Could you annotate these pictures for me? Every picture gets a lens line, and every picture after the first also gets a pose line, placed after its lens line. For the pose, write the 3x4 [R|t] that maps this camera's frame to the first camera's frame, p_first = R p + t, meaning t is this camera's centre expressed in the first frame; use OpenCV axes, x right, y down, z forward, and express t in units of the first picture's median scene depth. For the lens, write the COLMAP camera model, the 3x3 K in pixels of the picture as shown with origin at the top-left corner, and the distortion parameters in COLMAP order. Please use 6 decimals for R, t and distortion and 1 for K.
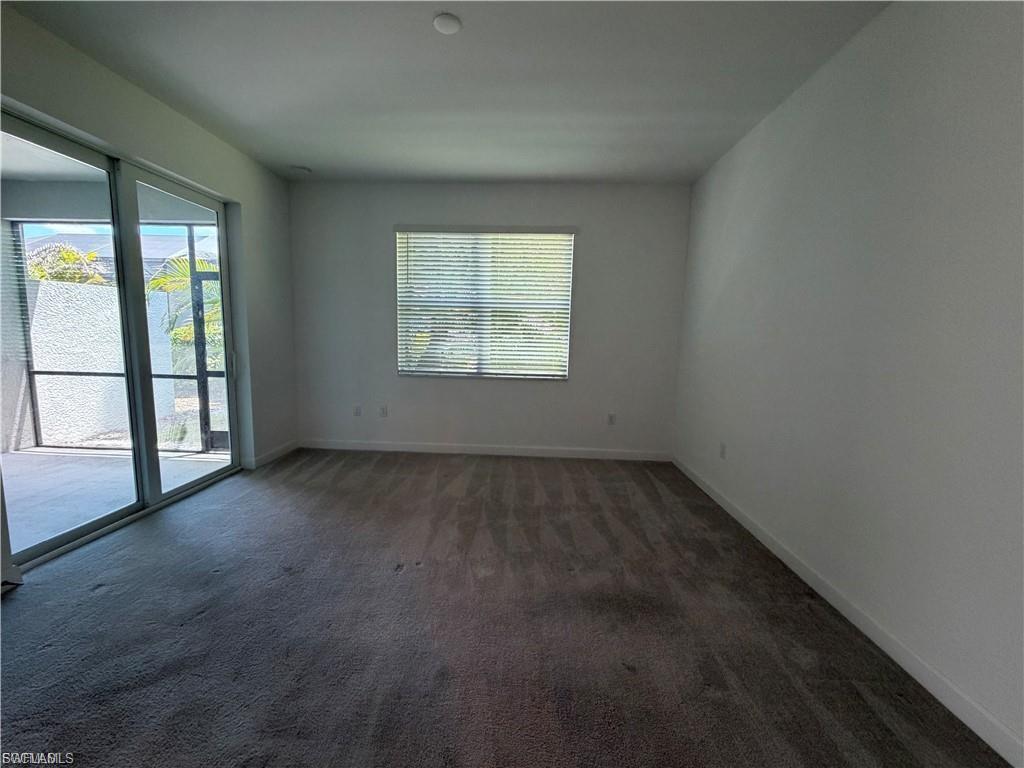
lens RADIAL K [[408.7, 0, 511.9], [0, 408.7, 411.4], [0, 0, 1]] dist [-0.001672, -0.000099]
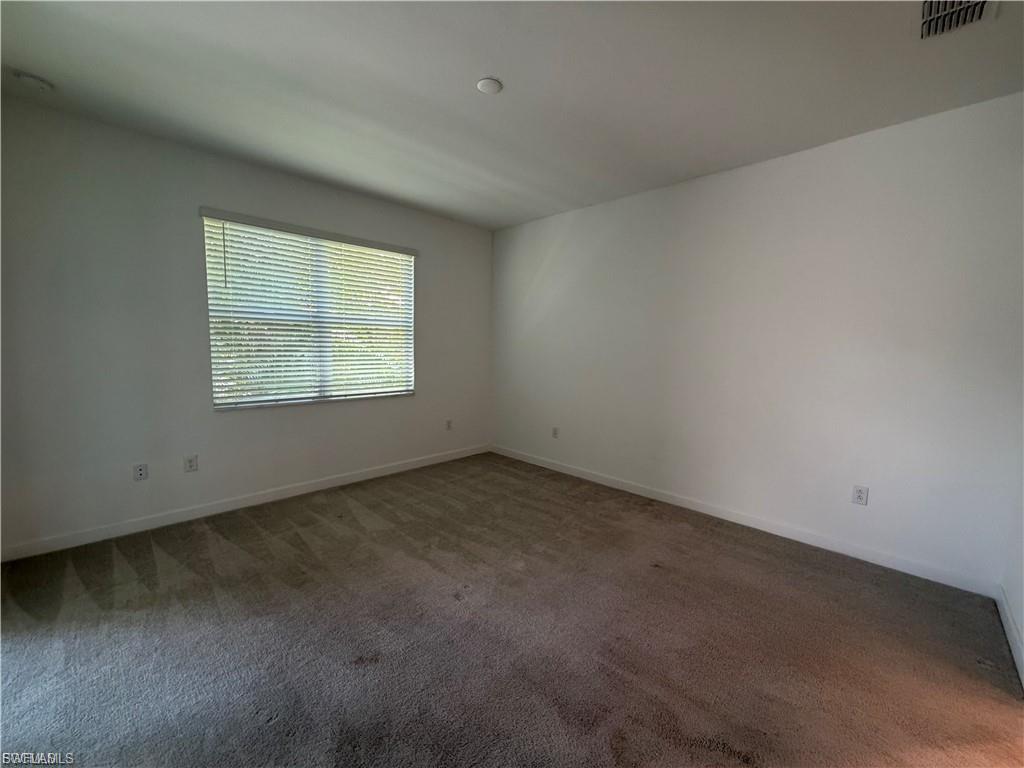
lens RADIAL K [[407.2, 0, 513.7], [0, 407.2, 418.2], [0, 0, 1]] dist [0.002524, 0.000411]
pose [[0.669366, -0.143165, 0.729008, -0.530627], [0.134116, 0.988421, 0.070966, -0.064436], [-0.730727, 0.050269, 0.680817, 0.124615]]
